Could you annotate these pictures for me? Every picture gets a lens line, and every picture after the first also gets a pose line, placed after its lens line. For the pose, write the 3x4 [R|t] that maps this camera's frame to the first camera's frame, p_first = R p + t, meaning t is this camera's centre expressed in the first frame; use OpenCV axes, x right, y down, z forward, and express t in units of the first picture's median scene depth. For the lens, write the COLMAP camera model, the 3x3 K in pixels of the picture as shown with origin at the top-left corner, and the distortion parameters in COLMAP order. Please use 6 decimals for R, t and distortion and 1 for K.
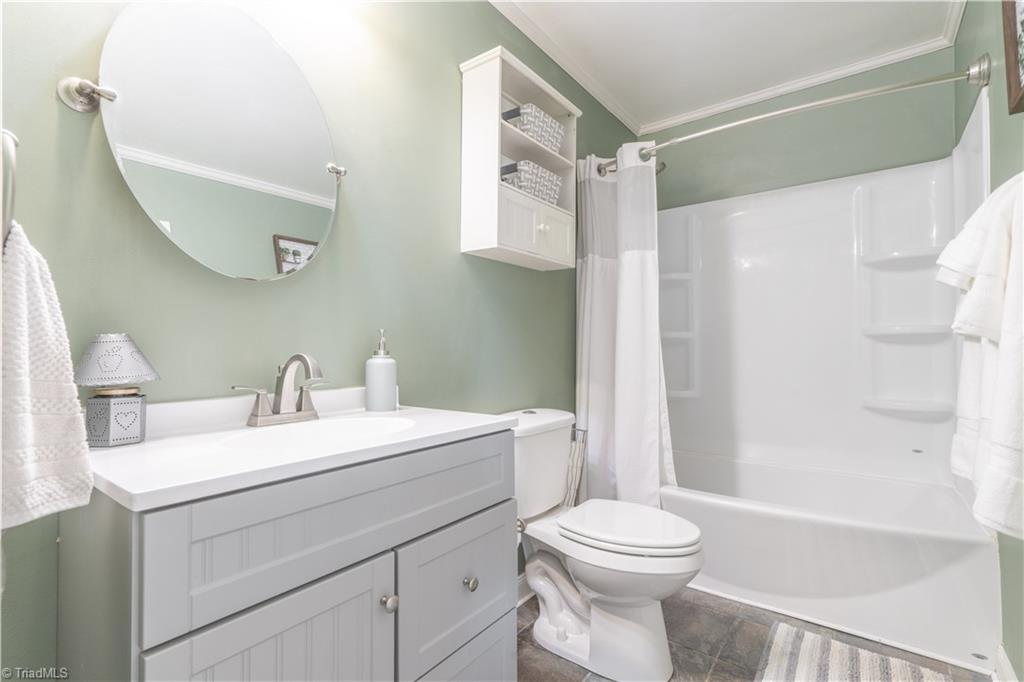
lens RADIAL K [[477.1, 0, 508.6], [0, 477.1, 345.6], [0, 0, 1]] dist [-0.002801, 0.000400]
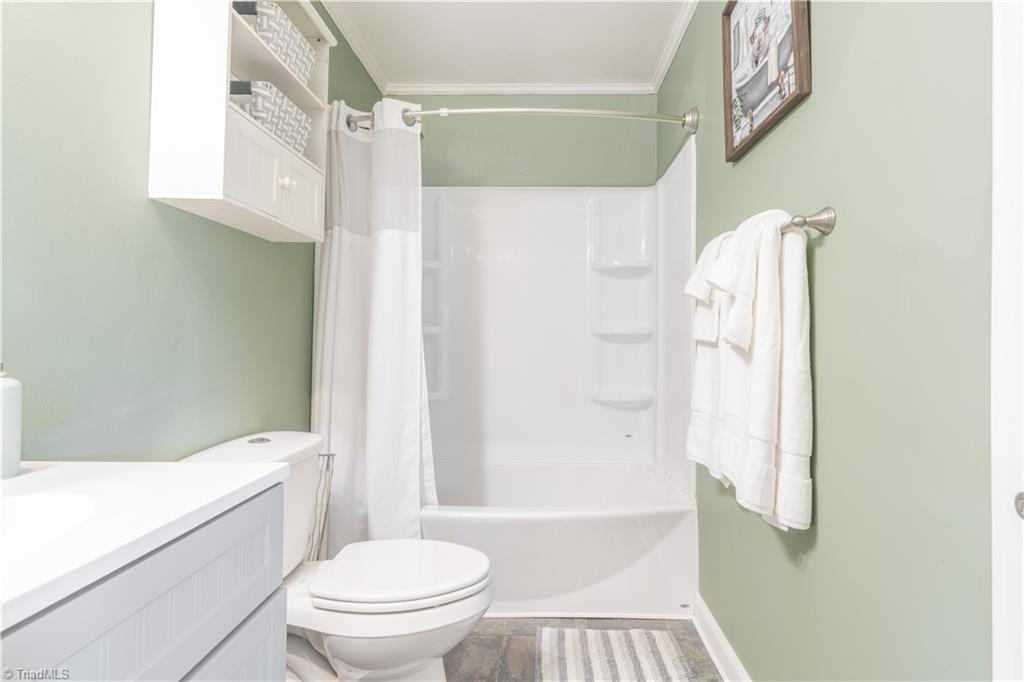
lens RADIAL K [[515.8, 0, 513.7], [0, 515.8, 328.2], [0, 0, 1]] dist [0.001318, 0.000353]
pose [[0.800378, 0.015021, 0.599307, -0.115652], [-0.011952, 0.999887, -0.009099, -0.024058], [-0.599376, 0.000119, 0.800467, 0.169785]]
